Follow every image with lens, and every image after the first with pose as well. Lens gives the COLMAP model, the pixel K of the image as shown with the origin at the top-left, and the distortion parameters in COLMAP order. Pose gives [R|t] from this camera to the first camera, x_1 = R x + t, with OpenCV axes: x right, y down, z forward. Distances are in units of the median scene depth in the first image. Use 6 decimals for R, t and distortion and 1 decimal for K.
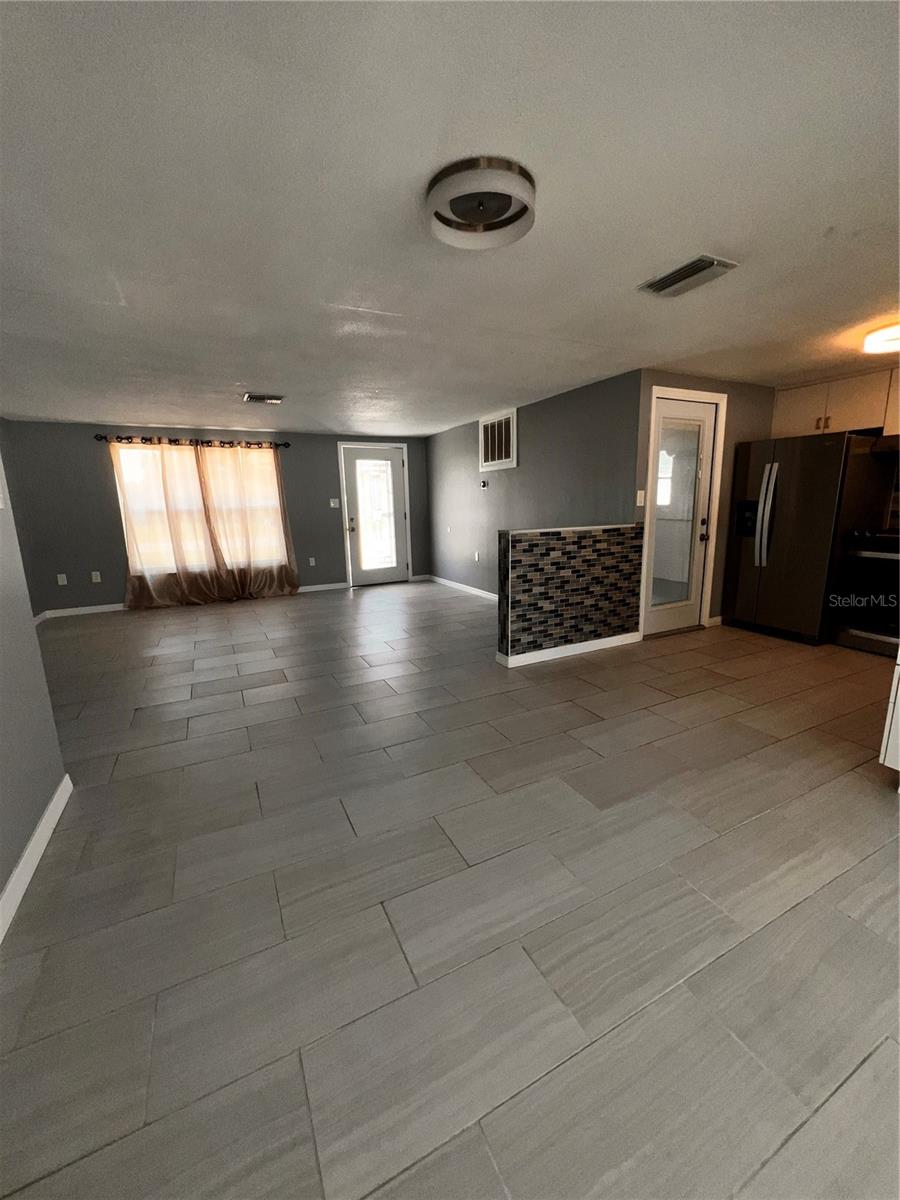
lens RADIAL K [[480.7, 0, 456.3], [0, 480.7, 598.4], [0, 0, 1]] dist [-0.001652, -0.000039]
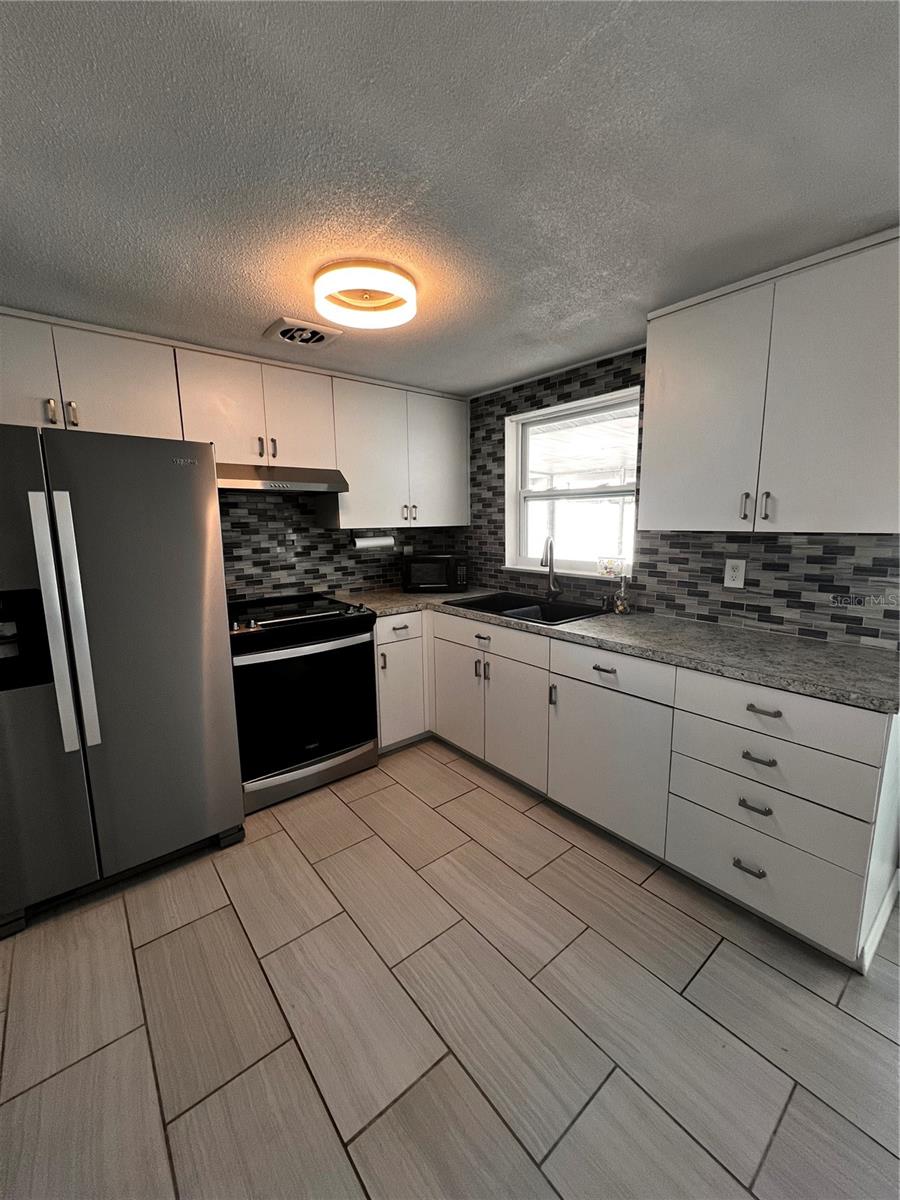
lens RADIAL K [[480.7, 0, 456.3], [0, 480.7, 598.4], [0, 0, 1]] dist [-0.001652, -0.000039]
pose [[-0.211138, -0.138224, 0.967634, 0.221983], [0.210746, 0.960230, 0.183152, -0.212730], [-0.954467, 0.242596, -0.173611, 0.821392]]
